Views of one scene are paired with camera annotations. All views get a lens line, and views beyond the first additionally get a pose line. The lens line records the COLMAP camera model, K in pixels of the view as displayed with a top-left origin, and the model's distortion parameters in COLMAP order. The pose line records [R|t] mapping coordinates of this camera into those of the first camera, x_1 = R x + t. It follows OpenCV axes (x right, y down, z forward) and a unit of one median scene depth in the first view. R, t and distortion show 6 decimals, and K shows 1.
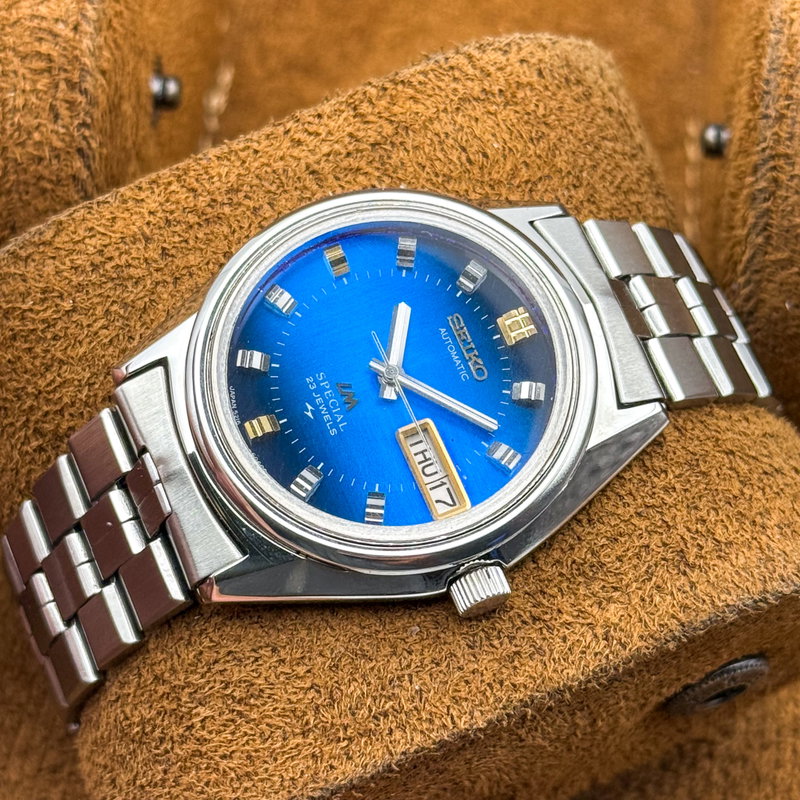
lens RADIAL K [[2447.1, 0, 400.5], [0, 2447.1, 430.3], [0, 0, 1]] dist [0.080590, -0.062515]
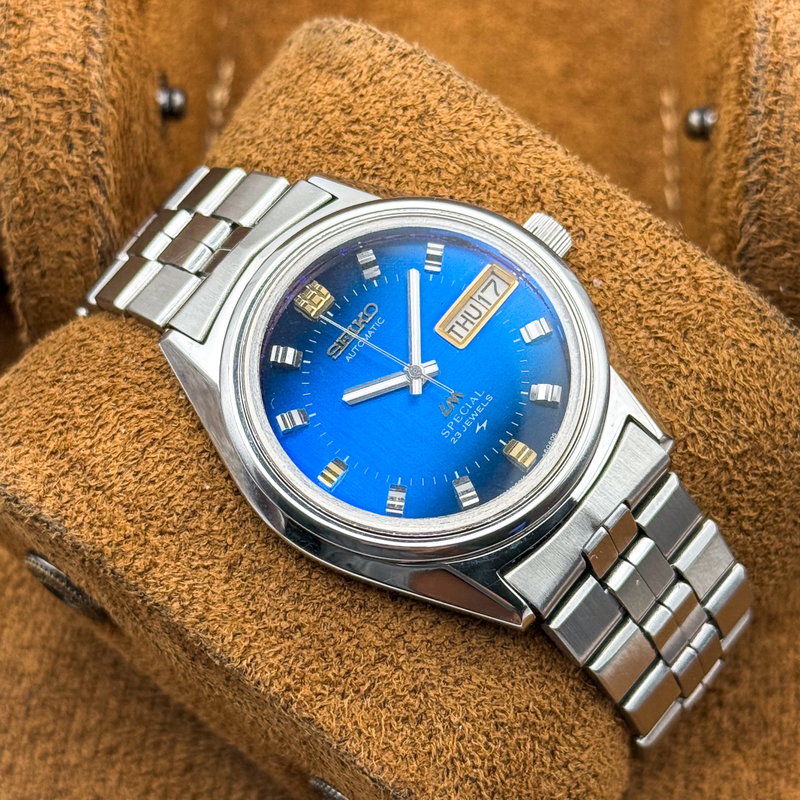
lens RADIAL K [[2185.4, 0, 397.6], [0, 2185.4, 421.1], [0, 0, 1]] dist [0.084889, 0.075642]
pose [[-0.471140, -0.839042, 0.272096, -0.271926], [0.813568, -0.294183, 0.501561, -0.504380], [-0.340785, 0.457674, 0.821219, 0.233750]]
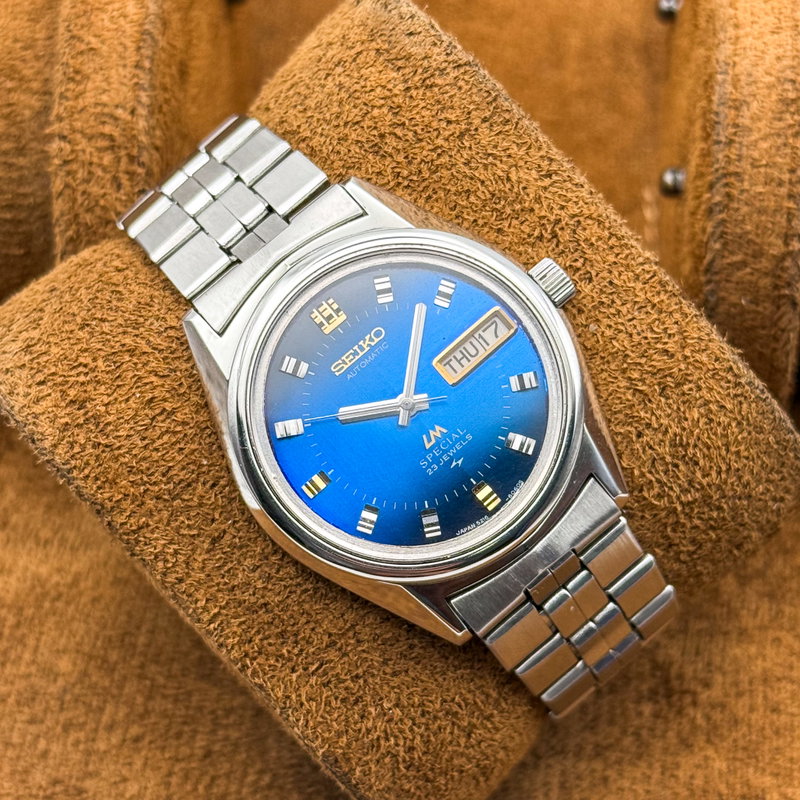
lens RADIAL K [[2185.4, 0, 397.6], [0, 2185.4, 421.1], [0, 0, 1]] dist [0.084889, 0.075642]
pose [[-0.305838, -0.951099, 0.043295, -0.054149], [0.873786, -0.262337, 0.409483, -0.447683], [-0.378101, 0.163066, 0.911290, 0.060463]]
